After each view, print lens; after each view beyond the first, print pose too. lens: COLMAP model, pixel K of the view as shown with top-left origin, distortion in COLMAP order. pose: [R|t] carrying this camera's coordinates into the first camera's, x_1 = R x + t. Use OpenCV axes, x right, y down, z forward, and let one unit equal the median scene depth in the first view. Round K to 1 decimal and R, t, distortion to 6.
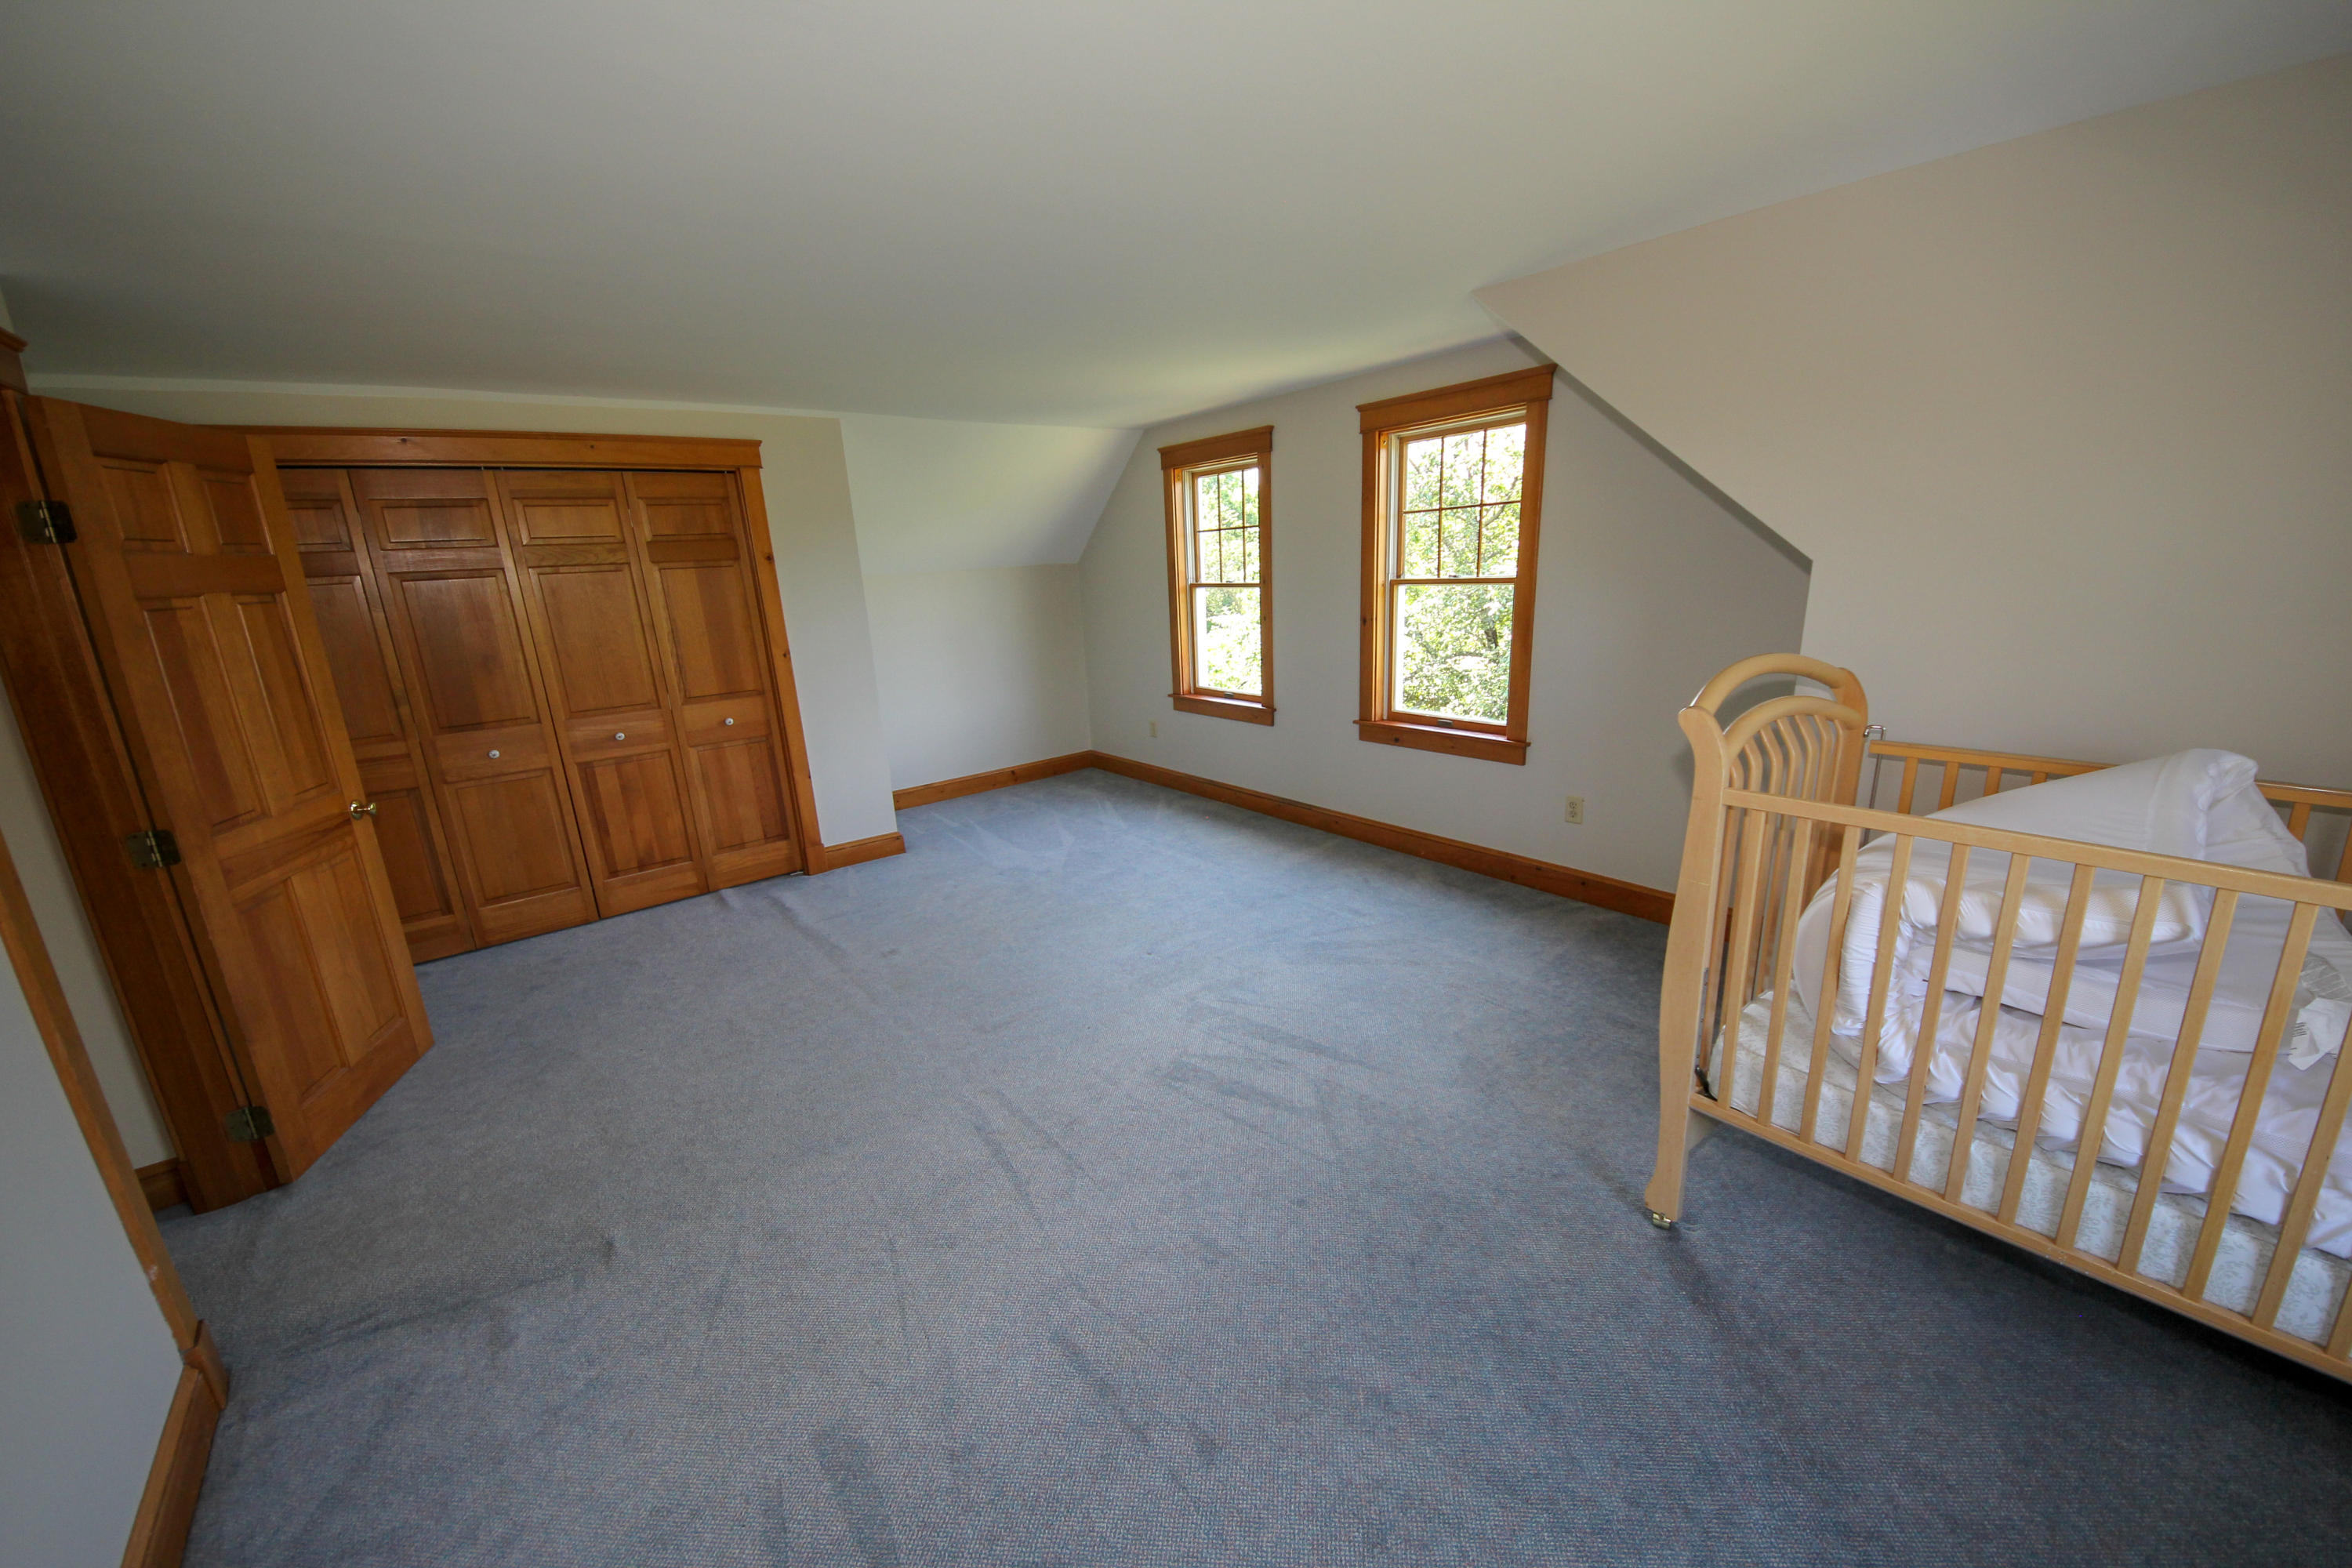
lens RADIAL K [[869.6, 0, 1178.7], [0, 869.6, 787.7], [0, 0, 1]] dist [0.037174, -0.026345]
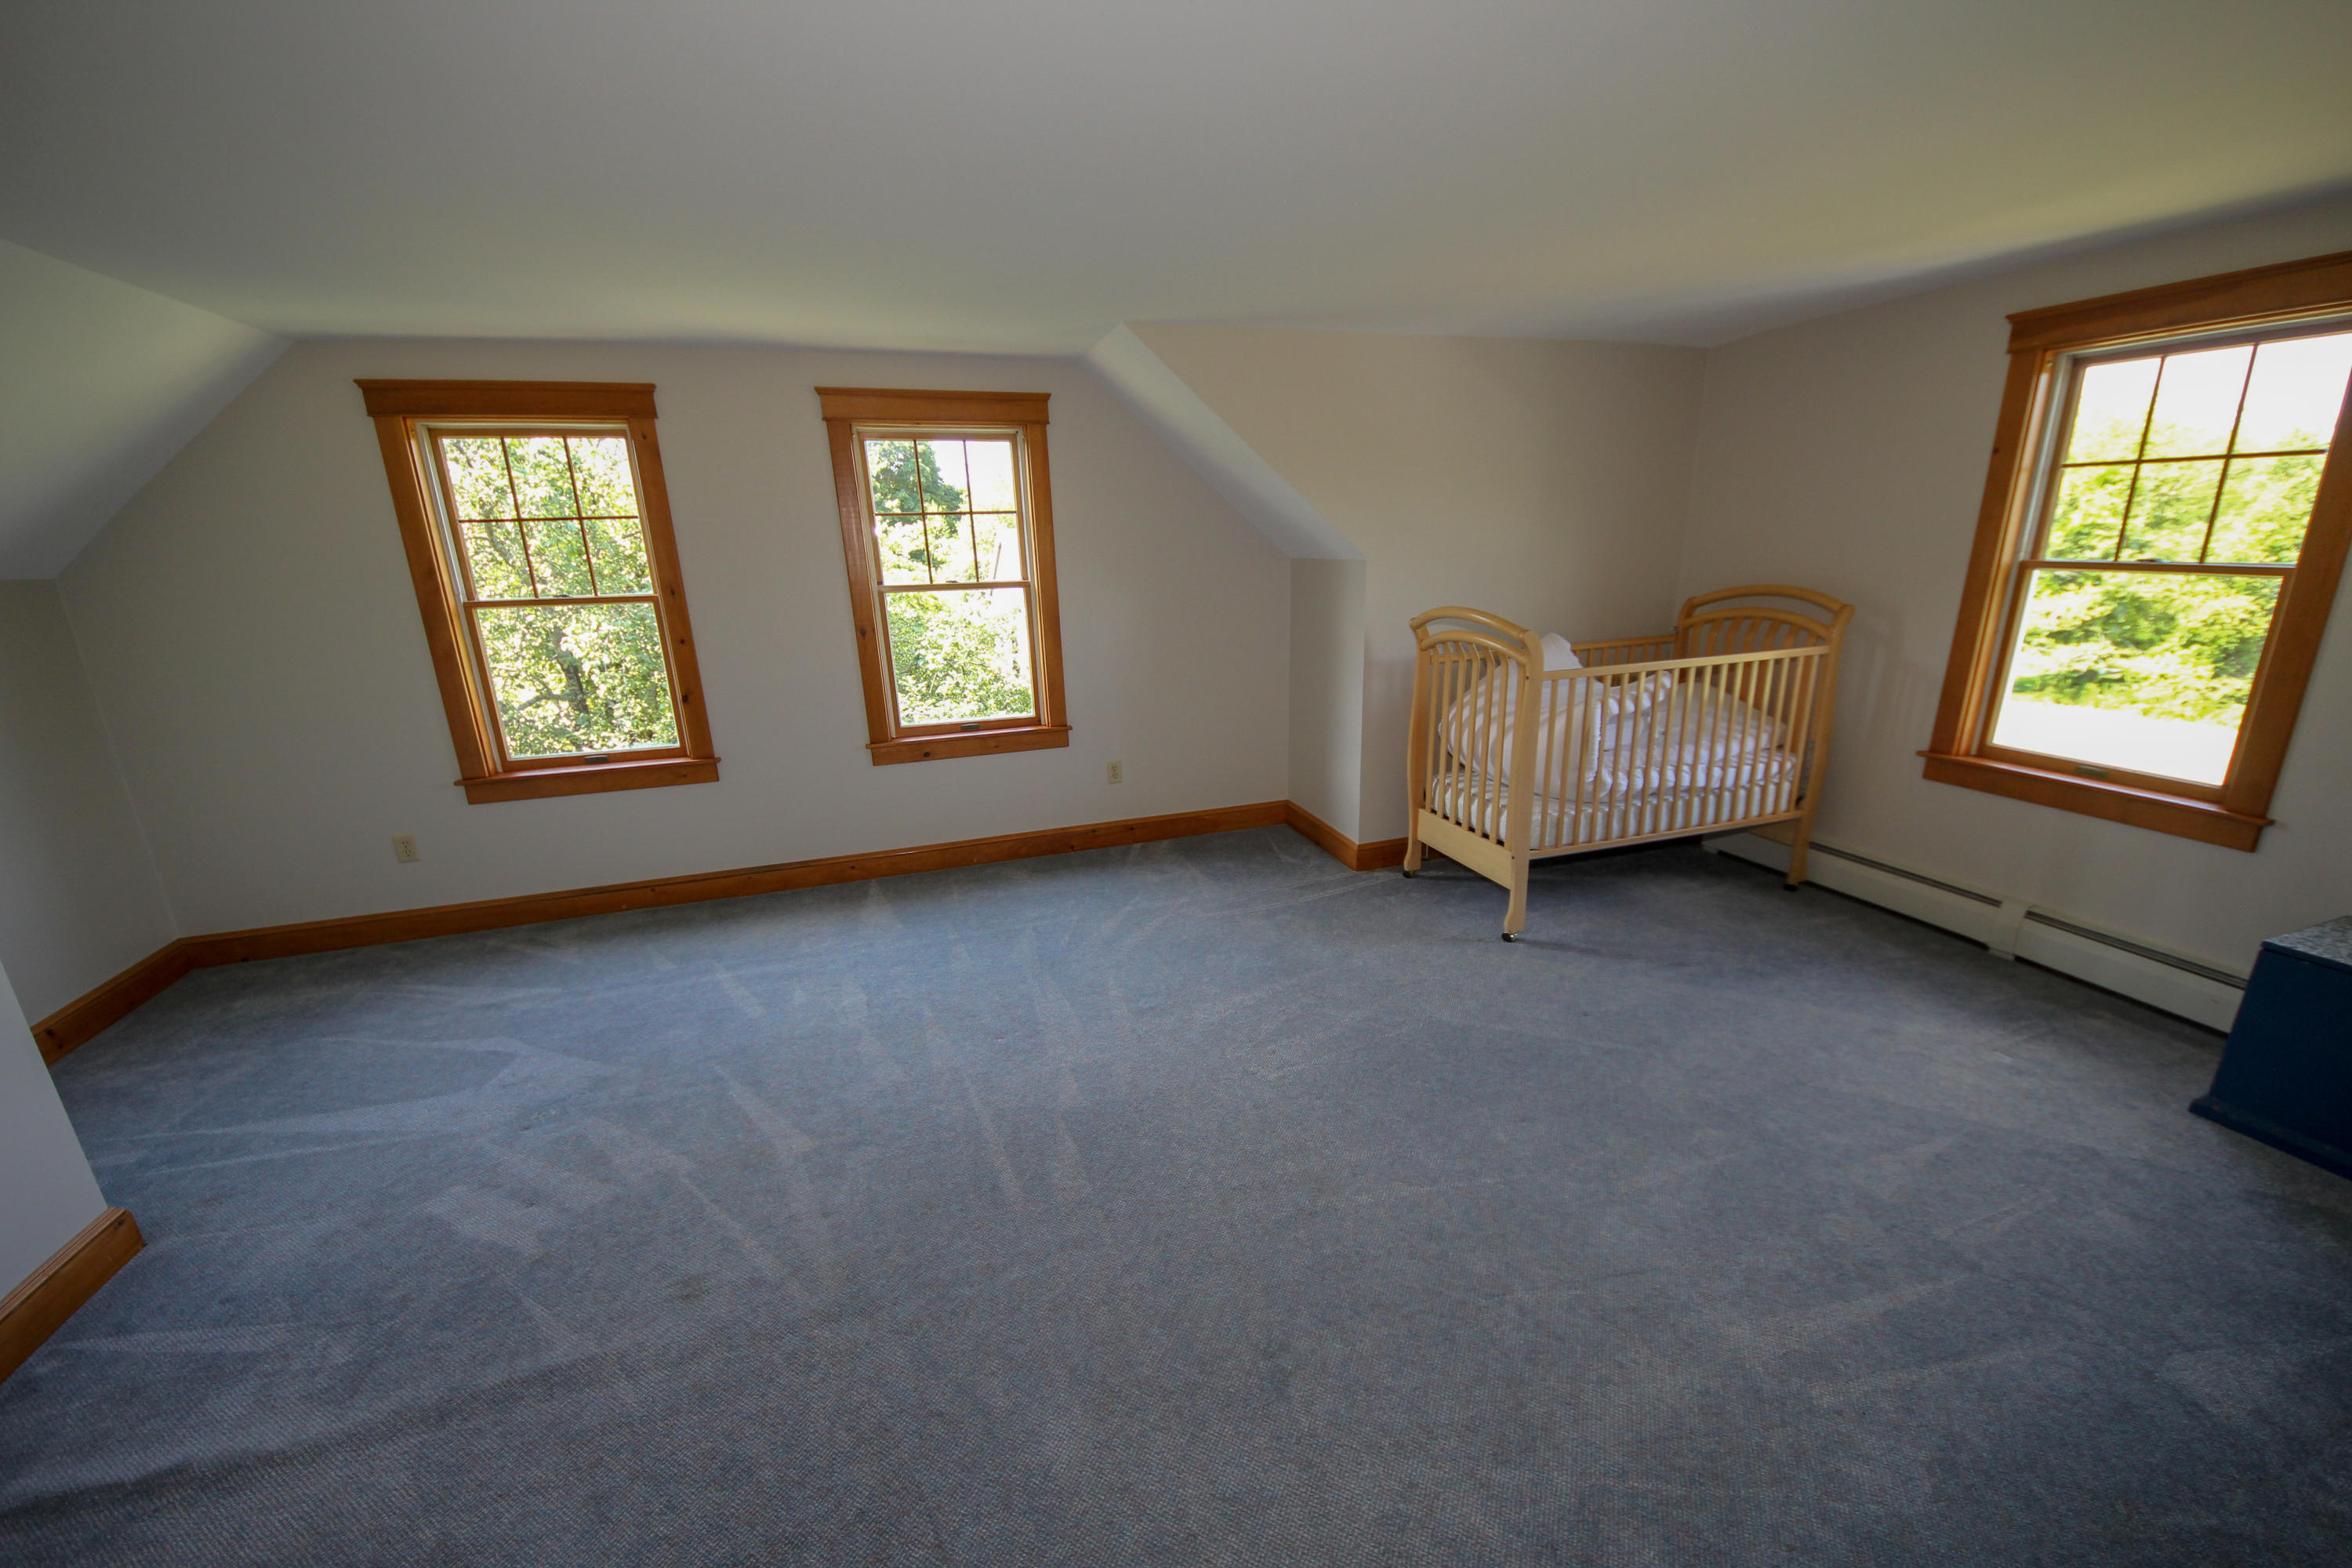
lens RADIAL K [[889.2, 0, 1176.0], [0, 889.2, 784.0], [0, 0, 1]] dist [-0.000501, -0.000103]
pose [[0.348203, -0.212563, 0.913001, -0.495297], [0.245611, 0.960615, 0.129976, -0.075461], [-0.904671, 0.178985, 0.386697, 0.356419]]
